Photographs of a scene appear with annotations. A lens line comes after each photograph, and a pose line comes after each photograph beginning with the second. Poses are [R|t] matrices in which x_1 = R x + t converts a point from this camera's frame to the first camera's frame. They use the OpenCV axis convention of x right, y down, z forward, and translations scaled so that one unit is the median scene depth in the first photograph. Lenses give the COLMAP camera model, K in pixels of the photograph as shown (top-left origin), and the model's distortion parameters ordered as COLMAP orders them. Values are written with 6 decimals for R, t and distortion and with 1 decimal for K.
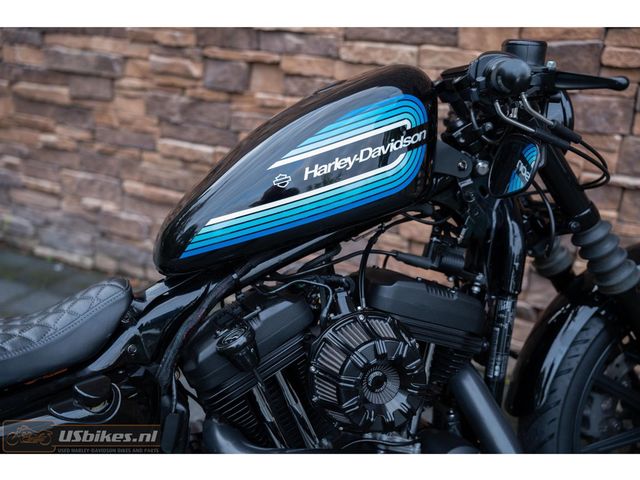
lens RADIAL K [[765.6, 0, 320.0], [0, 765.6, 240.0], [0, 0, 1]] dist [0.147273, -0.000305]
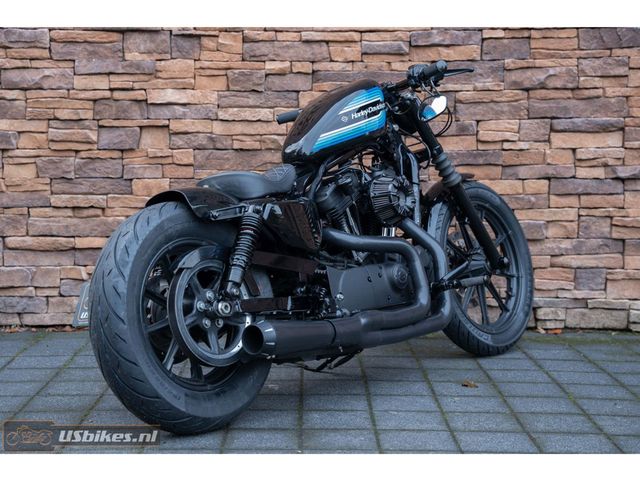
lens RADIAL K [[1175.2, 0, 285.1], [0, 1175.2, 195.2], [0, 0, 1]] dist [0.263000, -0.030286]
pose [[0.874928, -0.031424, 0.483232, -0.960831], [0.176176, 0.950165, -0.257192, 0.508744], [-0.451069, 0.310158, 0.836863, -0.903726]]
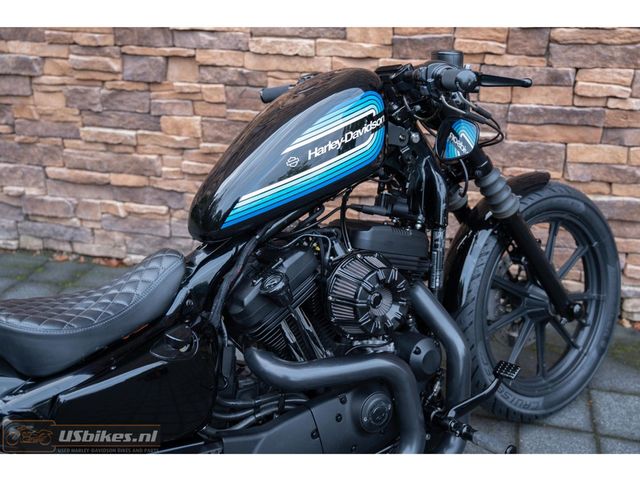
lens RADIAL K [[701.2, 0, 345.8], [0, 701.2, 190.0], [0, 0, 1]] dist [-0.011355, 0.037934]
pose [[0.958308, -0.103210, 0.266448, -0.145553], [0.102988, 0.994572, 0.014846, -0.018692], [-0.266533, 0.013214, 0.963735, -0.099903]]
